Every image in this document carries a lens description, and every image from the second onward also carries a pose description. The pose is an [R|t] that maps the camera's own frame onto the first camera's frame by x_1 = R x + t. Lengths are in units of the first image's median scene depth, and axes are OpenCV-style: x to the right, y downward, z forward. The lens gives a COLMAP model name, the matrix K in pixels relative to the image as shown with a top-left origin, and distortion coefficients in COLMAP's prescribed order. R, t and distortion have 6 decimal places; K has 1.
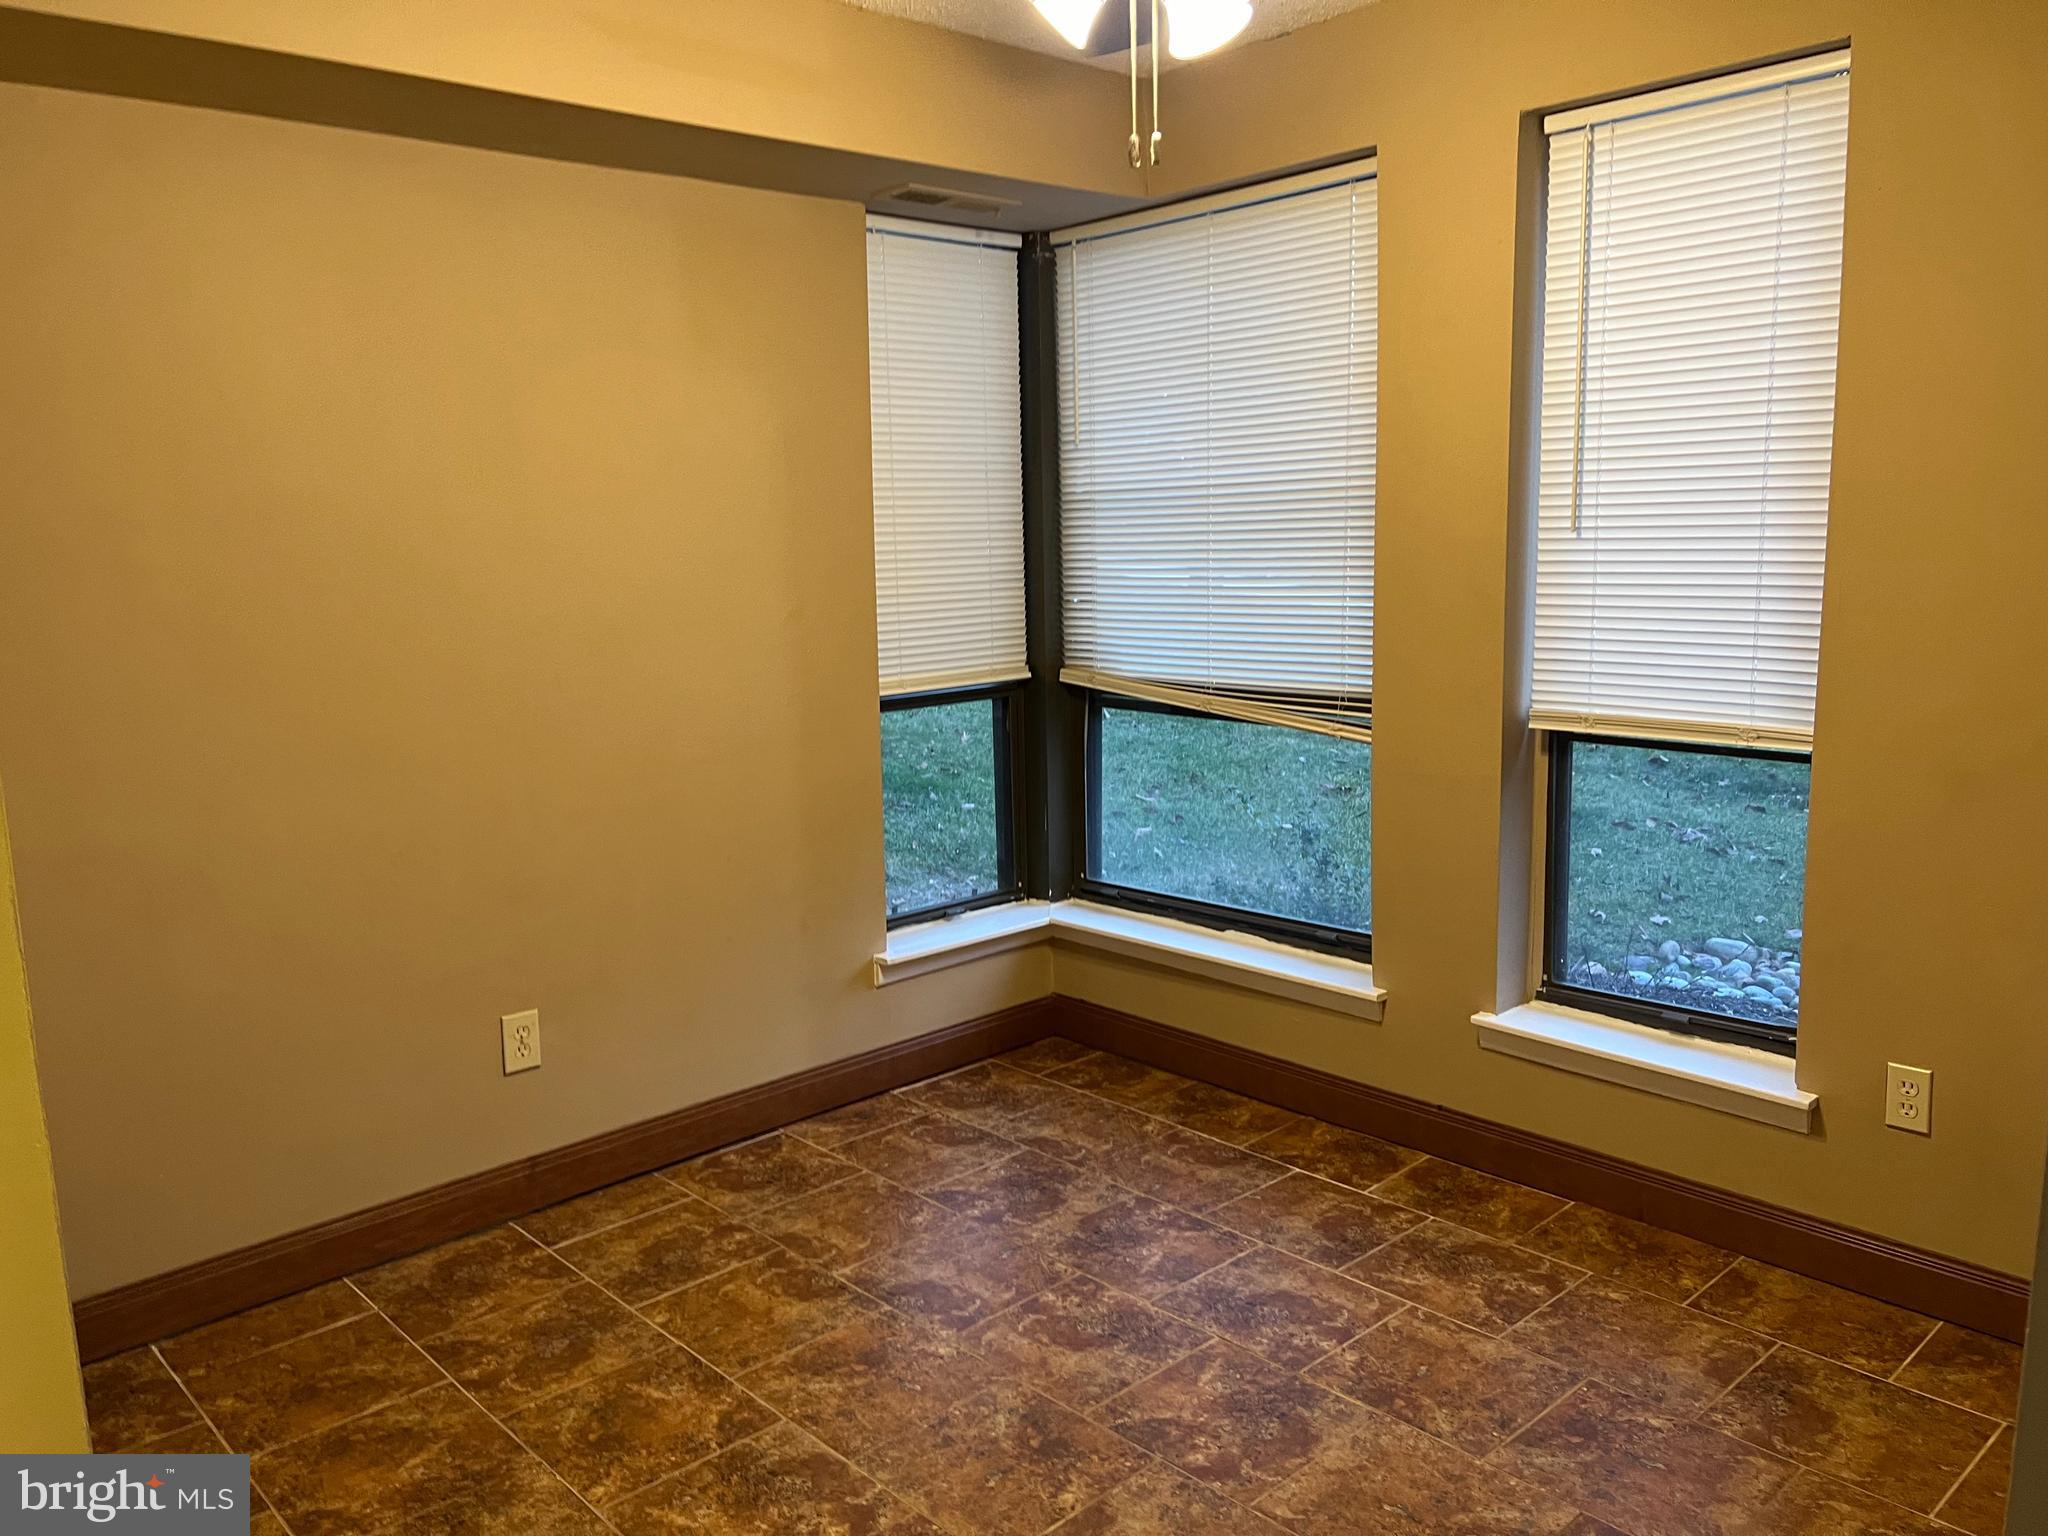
lens RADIAL K [[1535.2, 0, 1024.0], [0, 1535.2, 768.0], [0, 0, 1]] dist [0.113125, -0.157864]
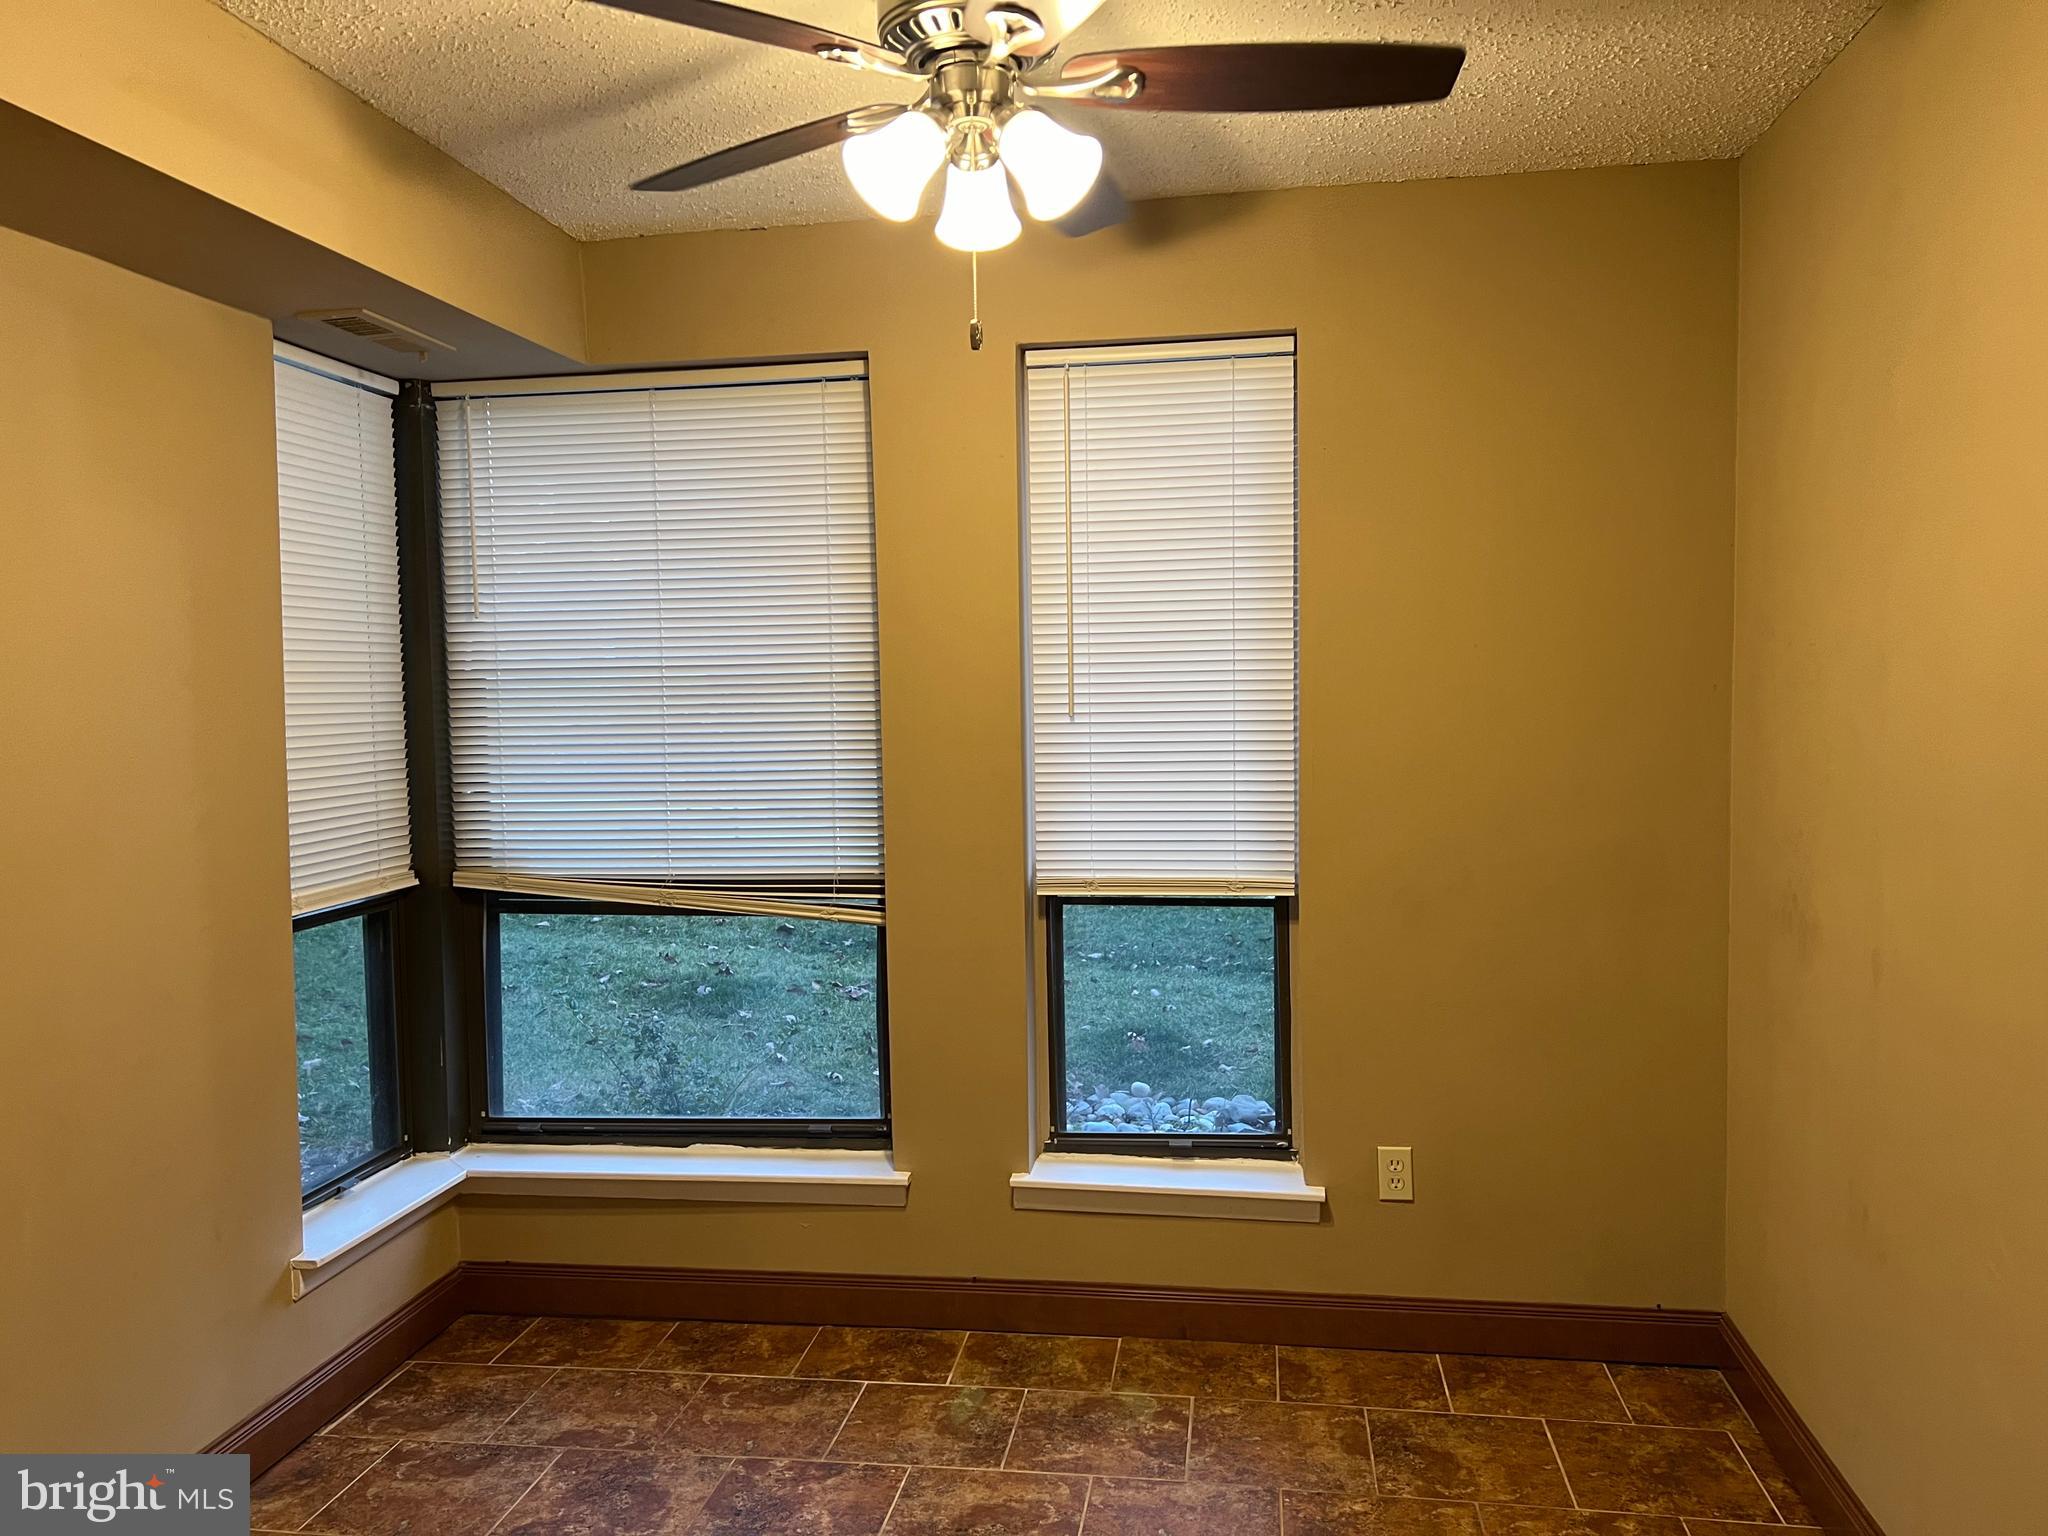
lens RADIAL K [[1548.2, 0, 1024.0], [0, 1548.2, 768.0], [0, 0, 1]] dist [0.085876, -0.090596]
pose [[0.789873, -0.024745, 0.612771, -0.306444], [0.096683, 0.991715, -0.084578, -0.021188], [-0.605601, 0.126050, 0.785722, 0.135582]]
